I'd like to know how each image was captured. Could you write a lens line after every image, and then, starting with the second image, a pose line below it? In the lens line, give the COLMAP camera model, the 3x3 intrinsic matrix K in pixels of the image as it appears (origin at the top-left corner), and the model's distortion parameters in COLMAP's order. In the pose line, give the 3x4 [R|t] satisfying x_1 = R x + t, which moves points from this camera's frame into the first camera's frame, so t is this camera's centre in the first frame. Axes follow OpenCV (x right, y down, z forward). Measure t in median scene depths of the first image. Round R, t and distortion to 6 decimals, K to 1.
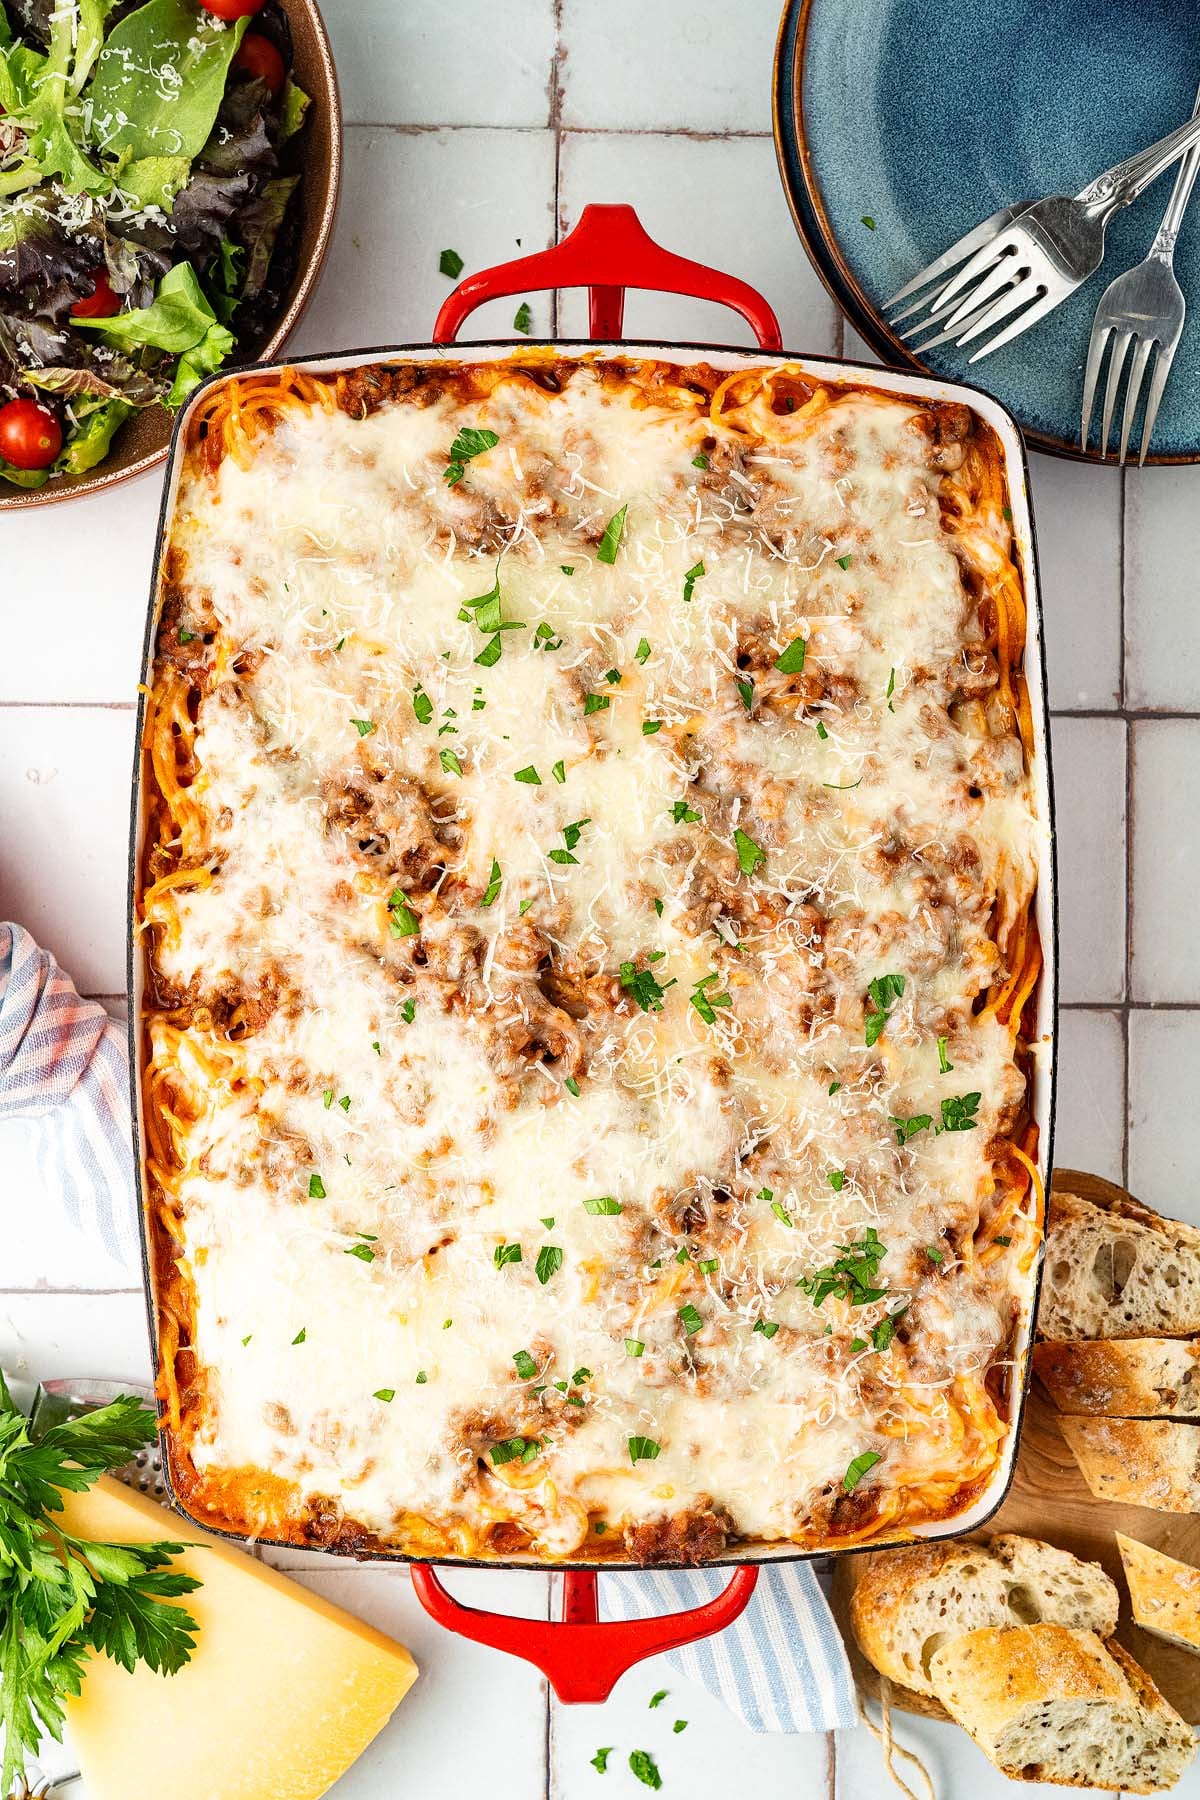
lens RADIAL K [[2511.2, 0, 586.0], [0, 2511.2, 877.6], [0, 0, 1]] dist [0.009650, 0.000000]
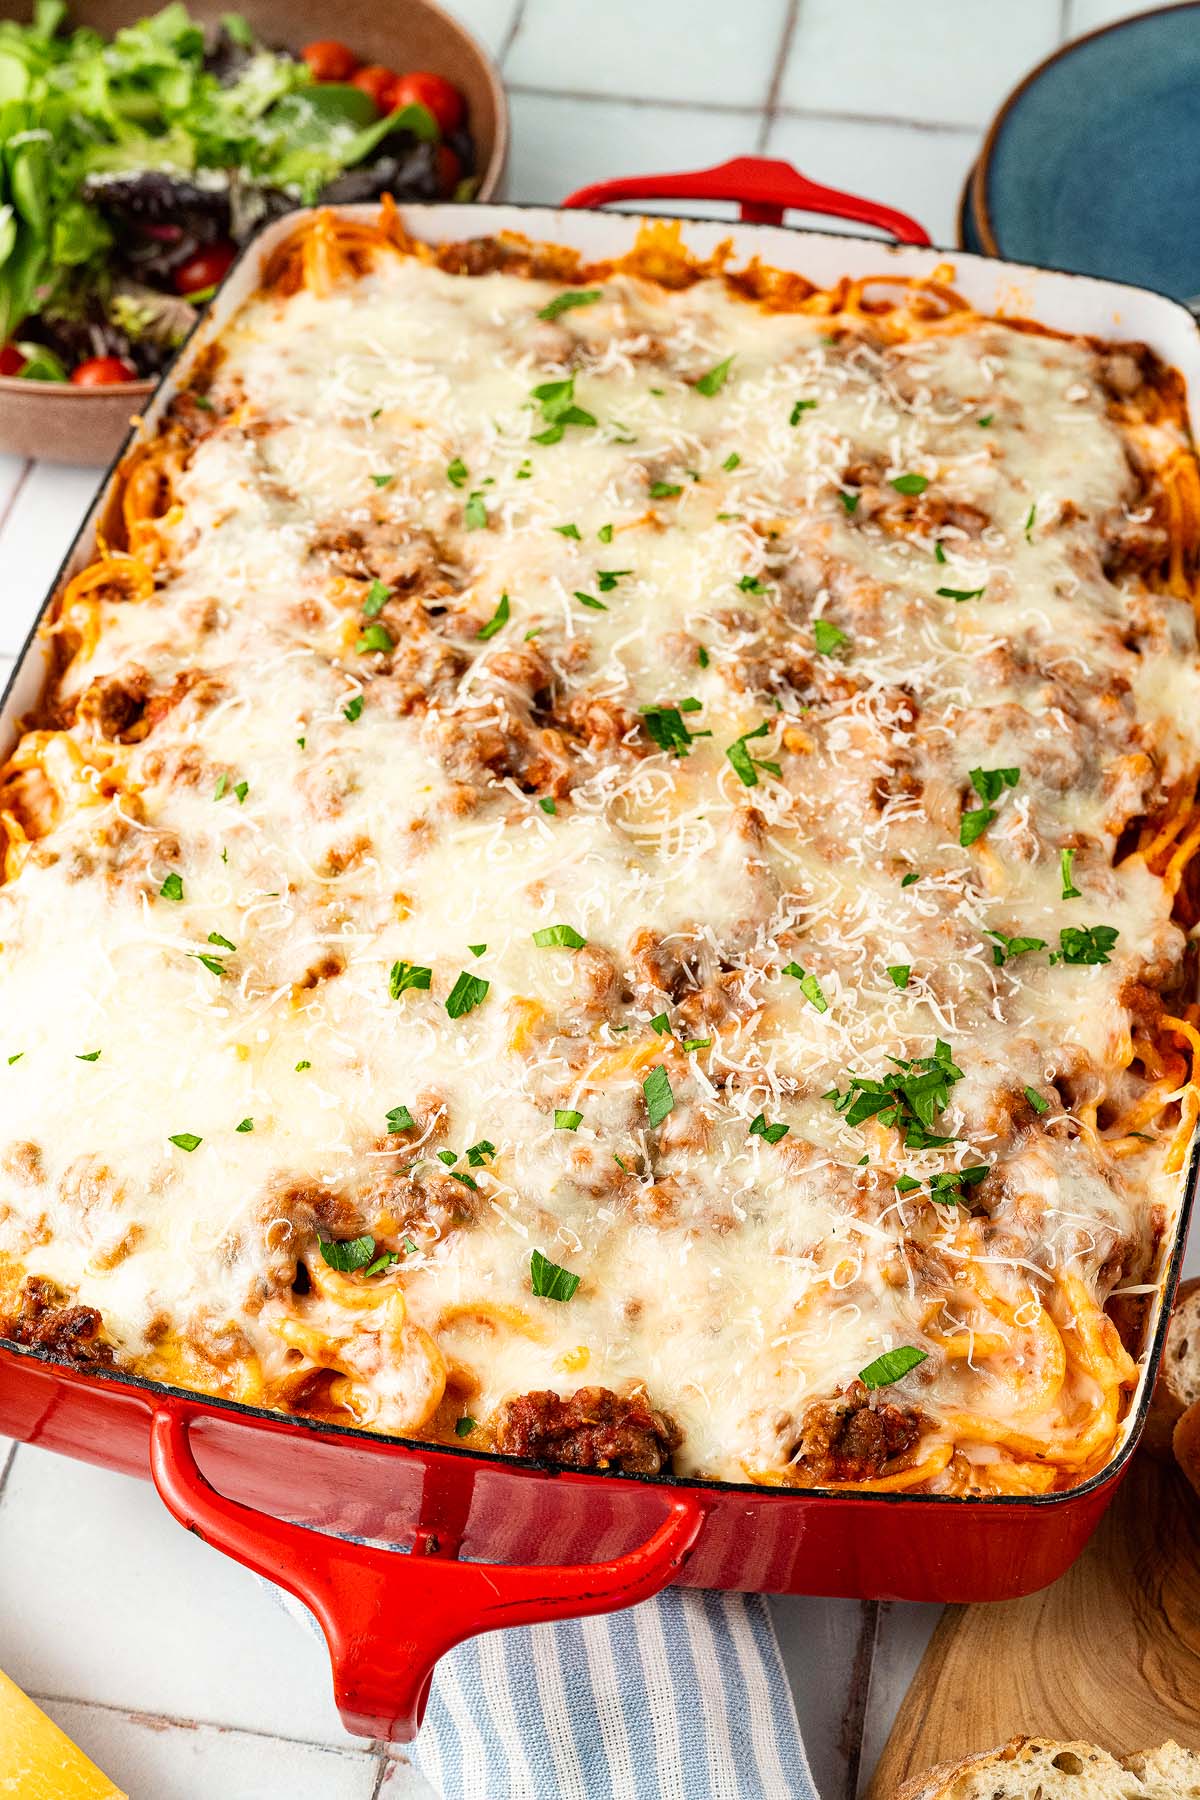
lens RADIAL K [[2510.4, 0, 583.0], [0, 2510.4, 897.6], [0, 0, 1]] dist [0.016879, 0.000000]
pose [[0.983273, 0.113173, -0.142713, 0.109794], [-0.176670, 0.783192, -0.596153, 0.528324], [0.044303, 0.611394, 0.790085, 0.435383]]
